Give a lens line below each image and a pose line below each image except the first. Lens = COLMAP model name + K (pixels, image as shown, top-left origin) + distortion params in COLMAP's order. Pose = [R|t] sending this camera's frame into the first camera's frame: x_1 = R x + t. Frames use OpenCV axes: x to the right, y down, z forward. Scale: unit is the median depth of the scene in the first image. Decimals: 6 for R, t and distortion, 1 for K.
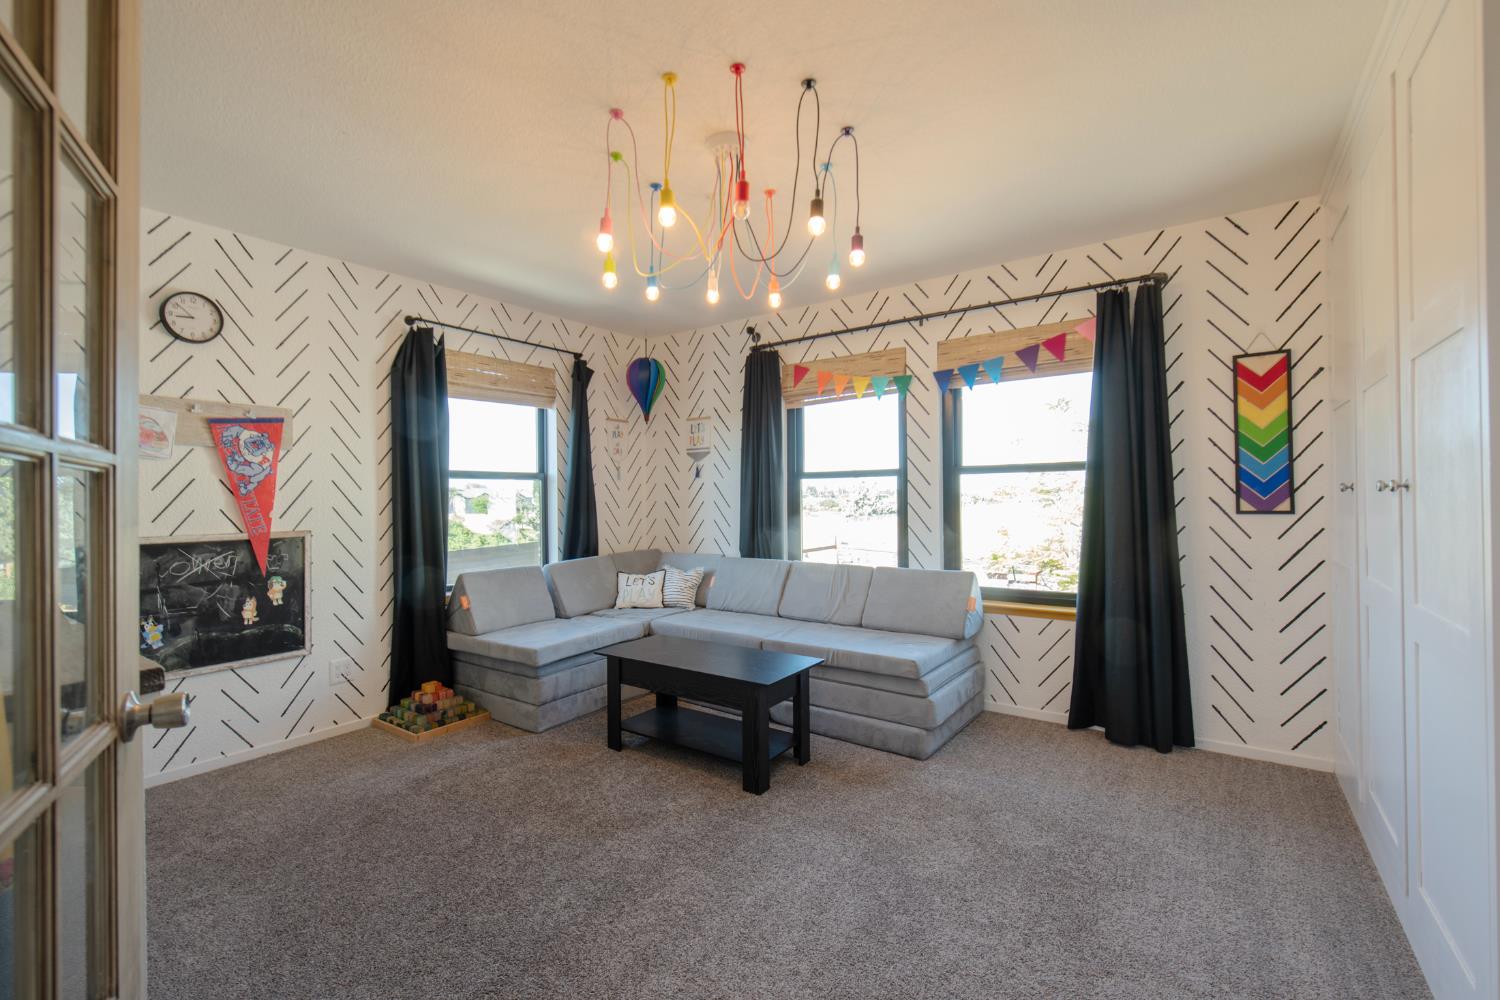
lens RADIAL K [[629.6, 0, 750.0], [0, 629.6, 500.0], [0, 0, 1]] dist [0.002680, 0.000175]
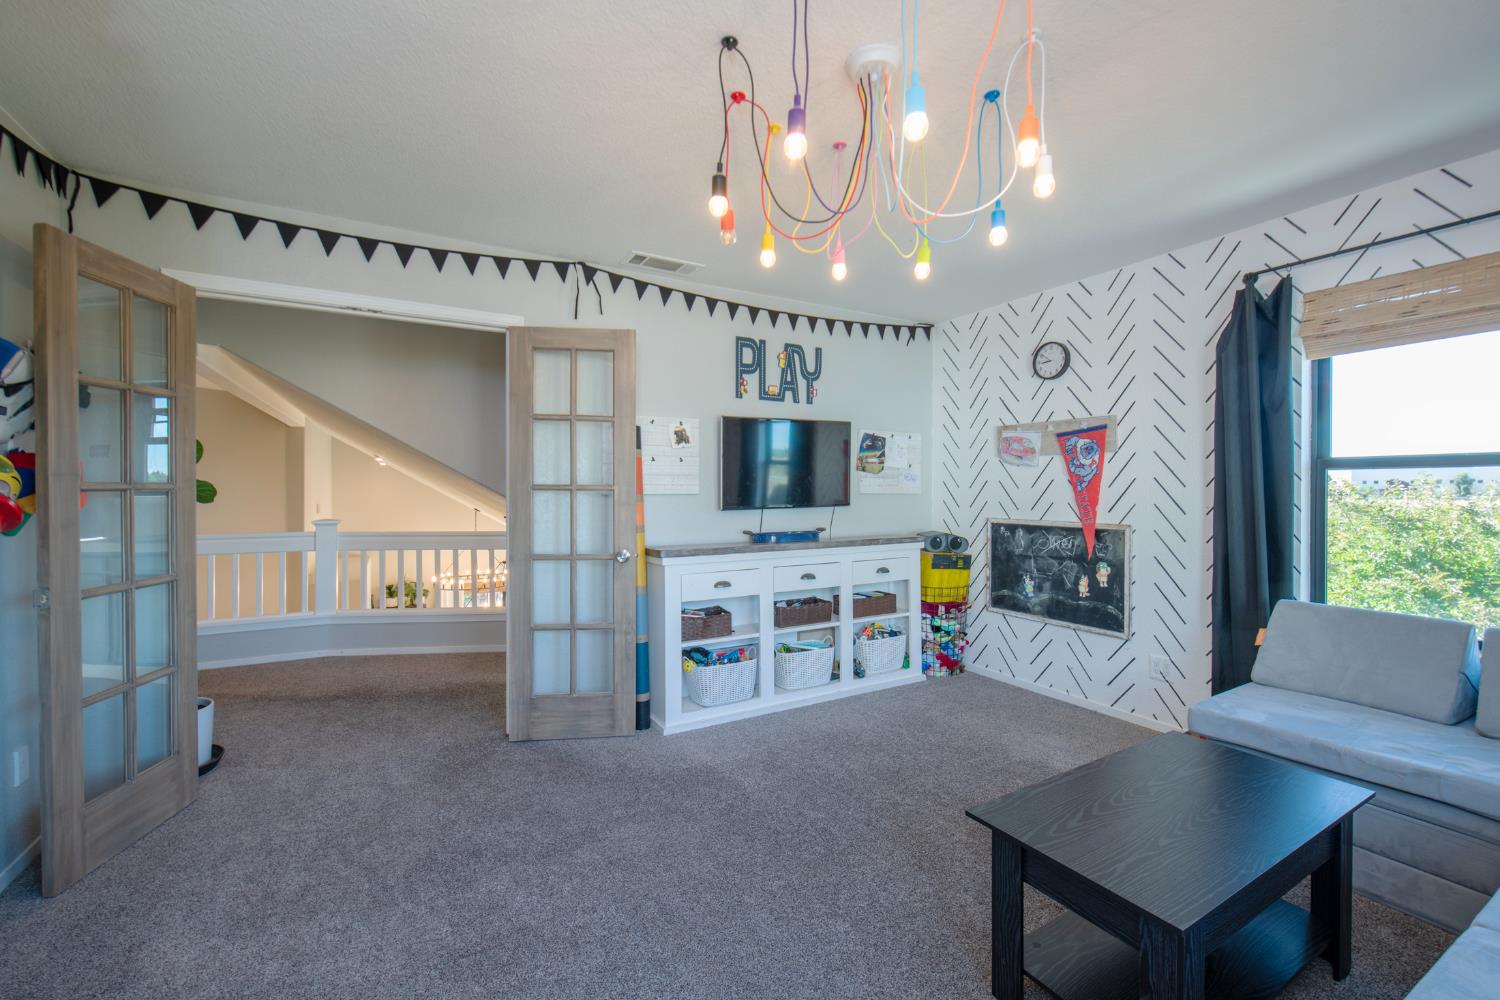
lens RADIAL K [[629.6, 0, 750.0], [0, 629.6, 500.0], [0, 0, 1]] dist [0.002680, 0.000175]
pose [[-0.416695, 0.024850, -0.908707, 0.575604], [-0.000926, 0.999614, 0.027760, -0.024675], [0.909046, 0.012409, -0.416511, 0.905013]]
